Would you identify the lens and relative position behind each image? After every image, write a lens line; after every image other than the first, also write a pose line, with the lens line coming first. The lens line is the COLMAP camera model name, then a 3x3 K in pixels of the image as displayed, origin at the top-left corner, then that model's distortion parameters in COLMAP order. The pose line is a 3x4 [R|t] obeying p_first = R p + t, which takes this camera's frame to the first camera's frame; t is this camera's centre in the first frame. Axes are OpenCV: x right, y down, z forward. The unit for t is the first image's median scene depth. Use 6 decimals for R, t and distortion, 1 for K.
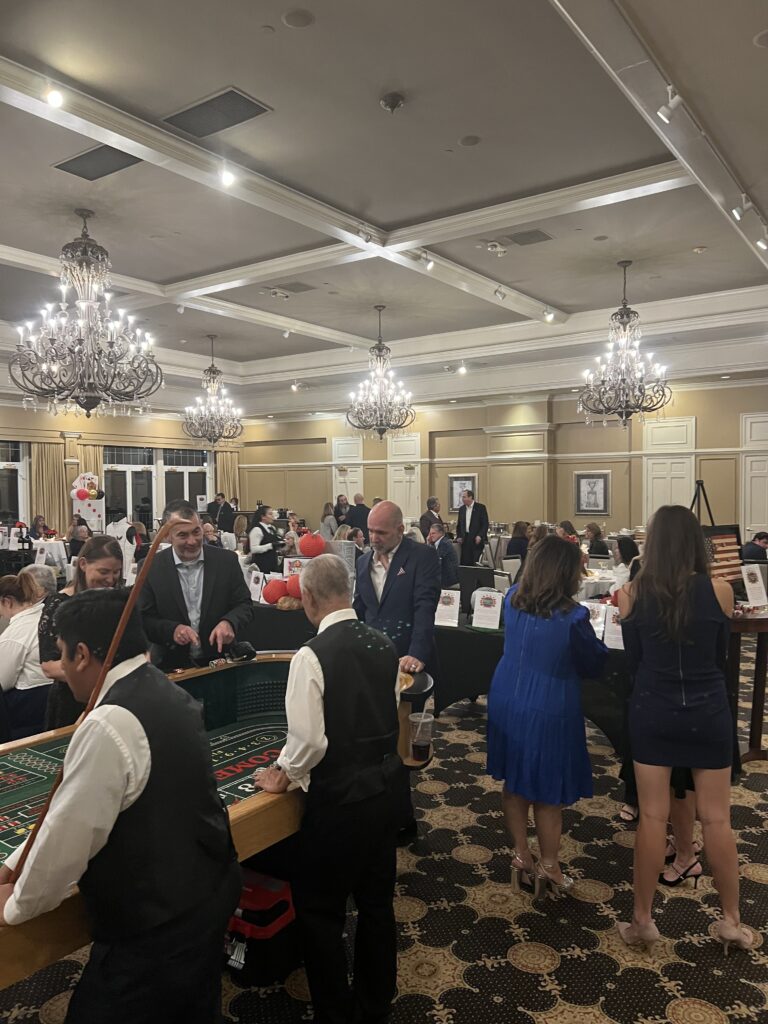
lens RADIAL K [[765.4, 0, 385.7], [0, 765.4, 514.8], [0, 0, 1]] dist [0.036725, -0.023700]
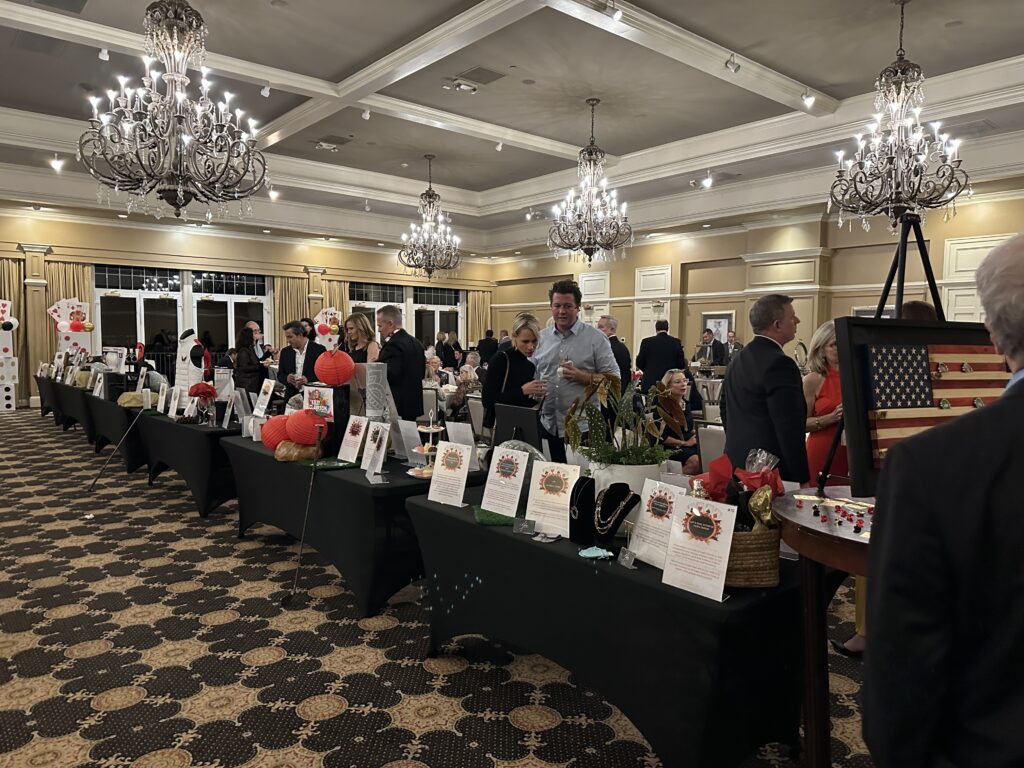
lens RADIAL K [[731.7, 0, 508.3], [0, 731.7, 380.4], [0, 0, 1]] dist [0.024429, -0.035383]
pose [[0.969323, 0.031373, -0.243781, 0.080033], [-0.026385, 0.999371, 0.023699, 0.011678], [0.244371, -0.016540, 0.969541, 0.148715]]
